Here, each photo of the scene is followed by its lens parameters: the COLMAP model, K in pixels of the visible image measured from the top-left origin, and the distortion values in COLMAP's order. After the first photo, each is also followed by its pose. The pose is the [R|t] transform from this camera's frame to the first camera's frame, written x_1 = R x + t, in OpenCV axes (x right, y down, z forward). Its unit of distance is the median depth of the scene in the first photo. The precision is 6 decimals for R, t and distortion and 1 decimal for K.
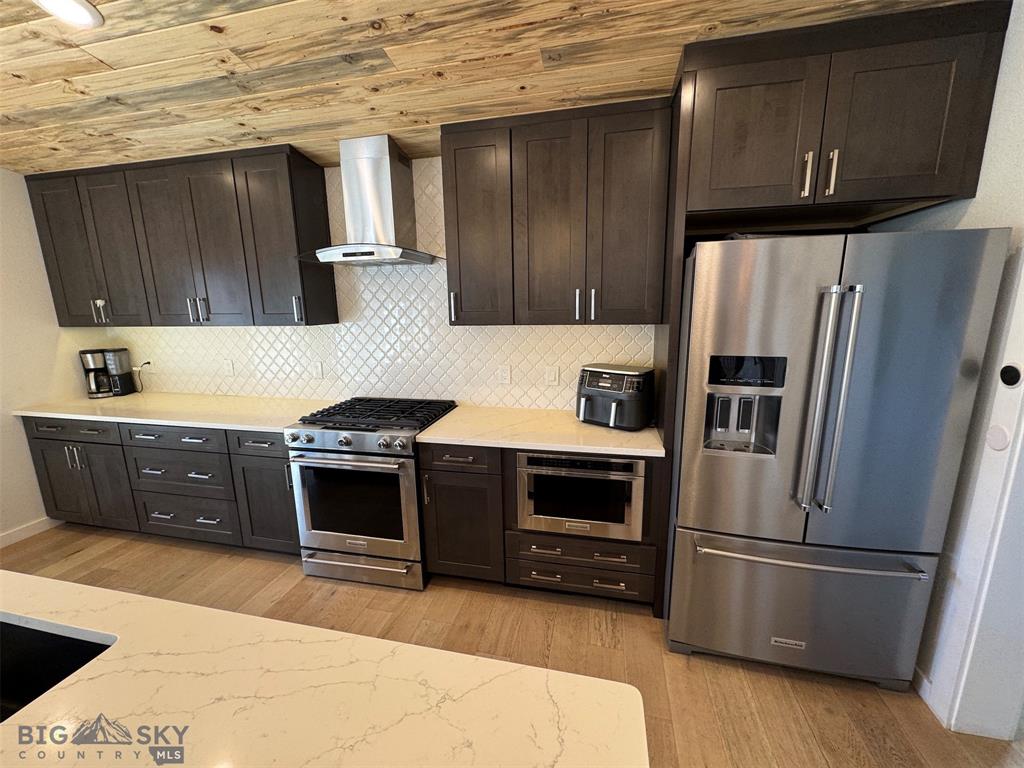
lens RADIAL K [[405.3, 0, 511.4], [0, 405.3, 381.5], [0, 0, 1]] dist [-0.000020, -0.000475]
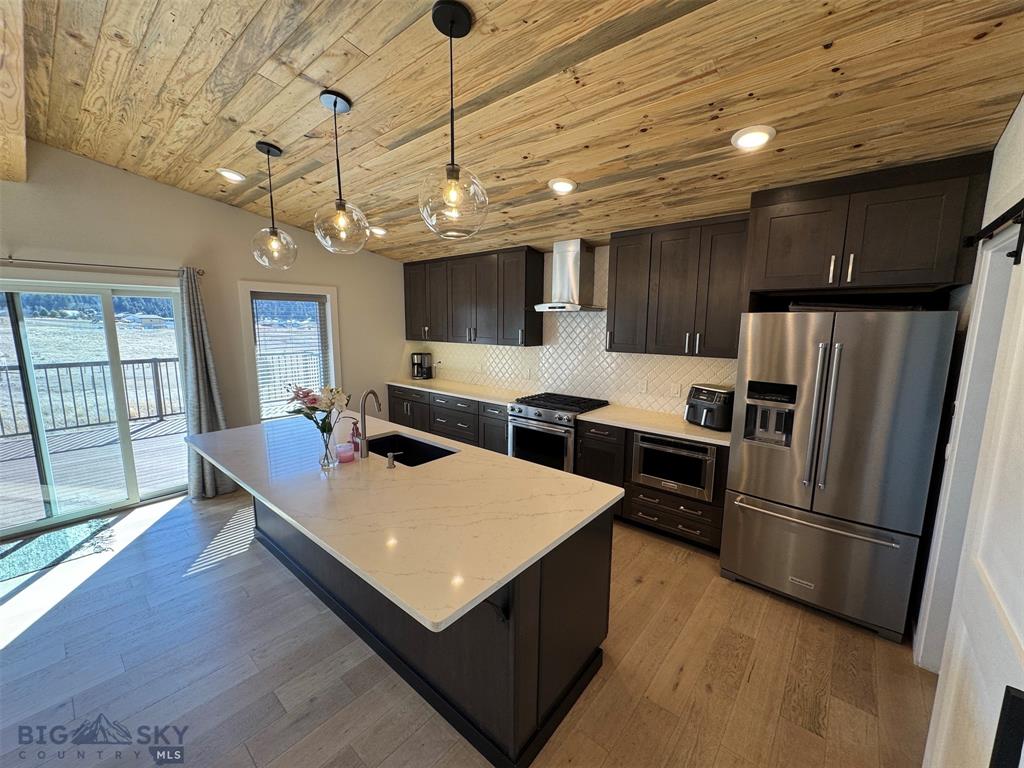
lens RADIAL K [[405.3, 0, 511.4], [0, 405.3, 381.5], [0, 0, 1]] dist [-0.000020, -0.000475]
pose [[0.885942, 0.089892, -0.455001, 0.260569], [-0.110140, 0.993751, -0.018127, 0.050385], [0.450528, 0.066174, 0.890306, -0.594164]]
